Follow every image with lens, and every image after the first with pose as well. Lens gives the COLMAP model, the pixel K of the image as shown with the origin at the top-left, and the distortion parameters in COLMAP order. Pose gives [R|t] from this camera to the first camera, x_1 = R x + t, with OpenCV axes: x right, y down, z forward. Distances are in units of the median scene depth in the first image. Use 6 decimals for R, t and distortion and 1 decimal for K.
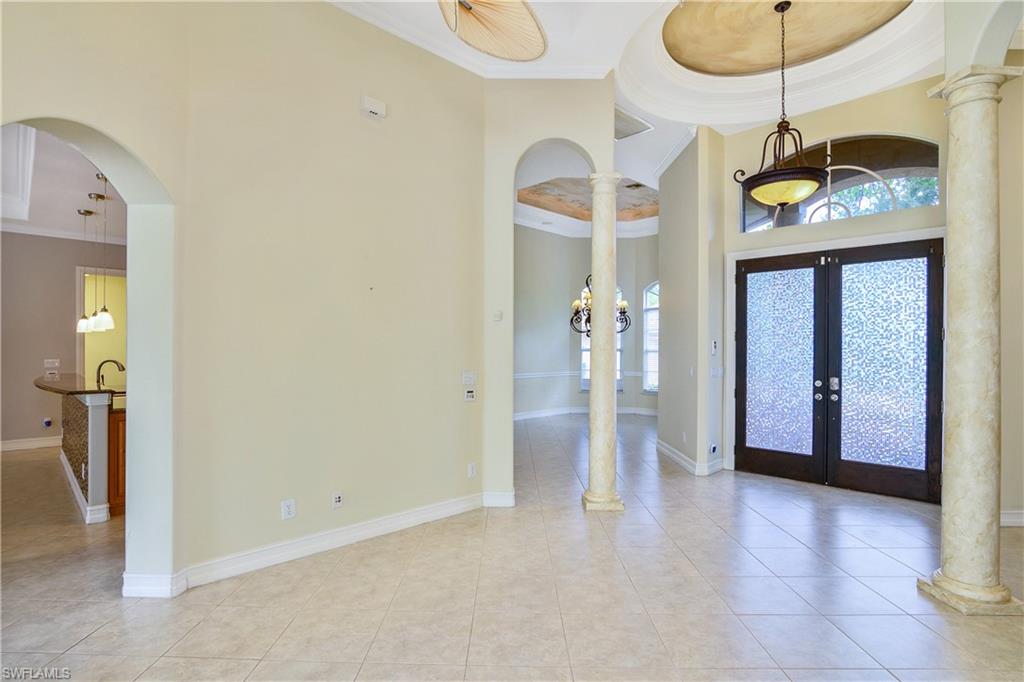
lens RADIAL K [[506.5, 0, 512.0], [0, 506.5, 342.3], [0, 0, 1]] dist [-0.024884, 0.003338]
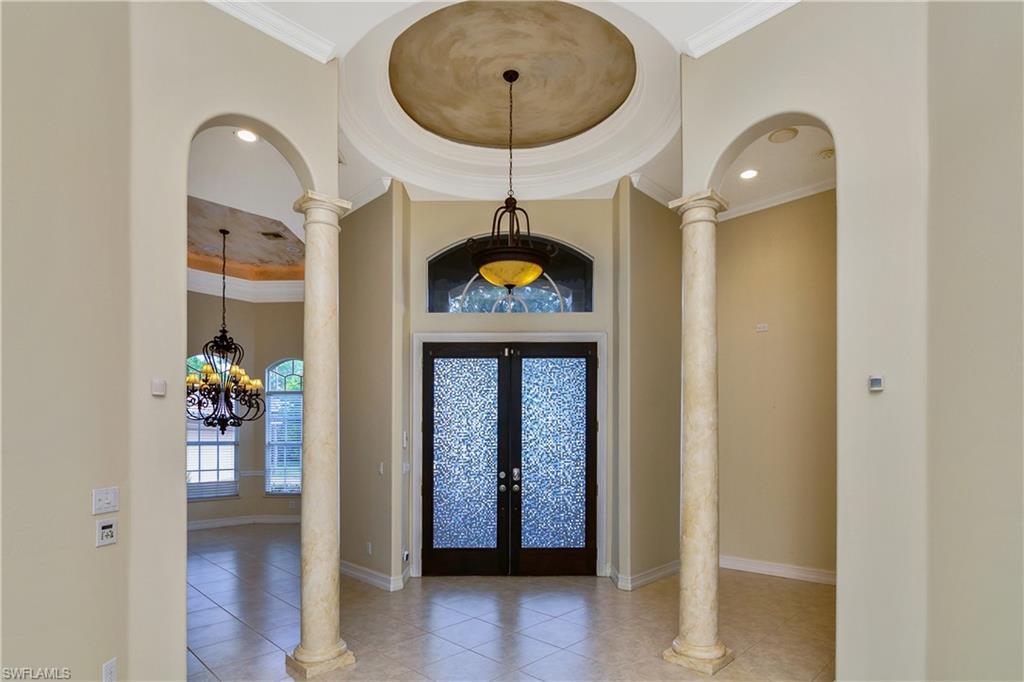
lens RADIAL K [[540.8, 0, 510.7], [0, 540.8, 434.1], [0, 0, 1]] dist [-0.022325, -0.000774]
pose [[0.709952, -0.001018, 0.704249, -0.136204], [-0.000381, 0.999998, 0.001830, -0.001057], [-0.704250, -0.001568, 0.709950, 0.230098]]
